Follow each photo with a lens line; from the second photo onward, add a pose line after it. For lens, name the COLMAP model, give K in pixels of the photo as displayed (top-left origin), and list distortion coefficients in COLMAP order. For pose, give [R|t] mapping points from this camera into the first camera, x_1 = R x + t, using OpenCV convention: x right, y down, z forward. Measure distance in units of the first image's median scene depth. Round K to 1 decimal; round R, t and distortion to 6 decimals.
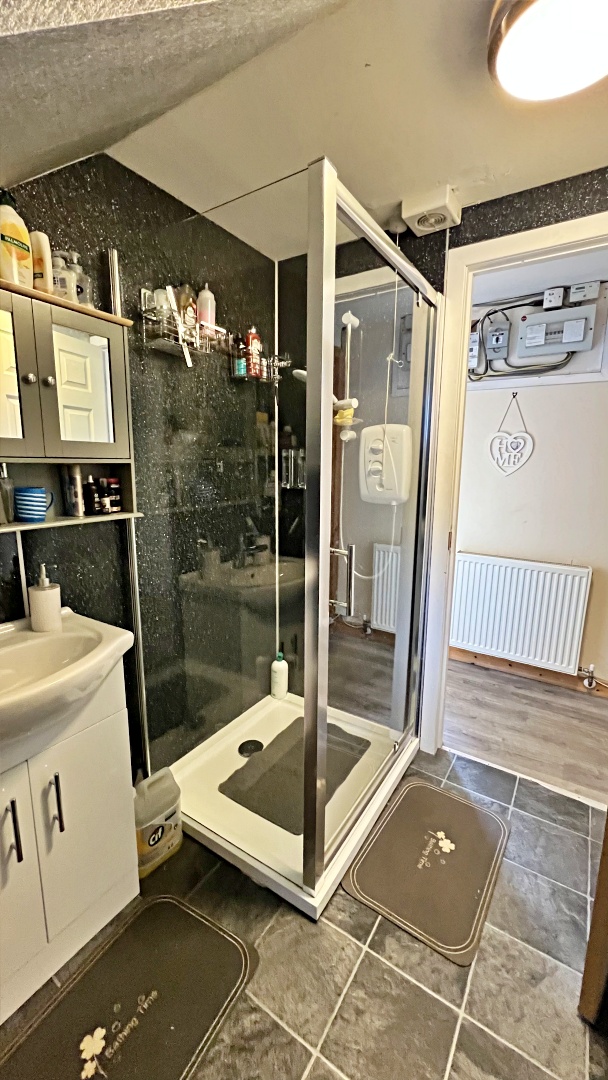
lens RADIAL K [[433.4, 0, 304.0], [0, 433.4, 540.0], [0, 0, 1]] dist [-0.001464, 0.000161]
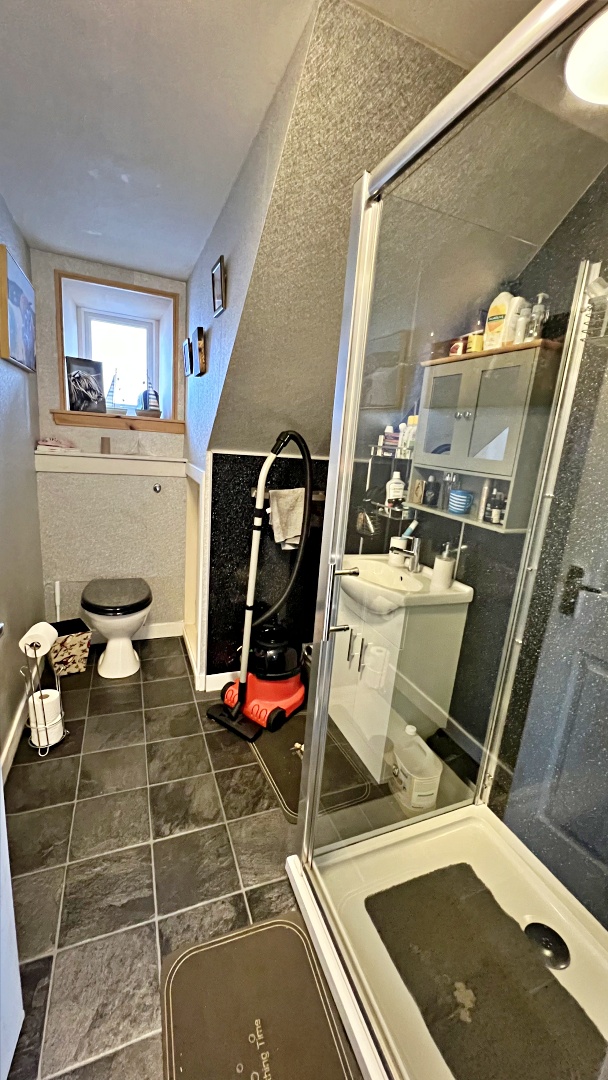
lens RADIAL K [[433.4, 0, 304.0], [0, 433.4, 540.0], [0, 0, 1]] dist [-0.001464, 0.000161]
pose [[-0.570030, 0.130470, -0.811199, 0.811238], [-0.226818, 0.923957, 0.307990, -0.279244], [0.789696, 0.359558, -0.497090, 1.293985]]
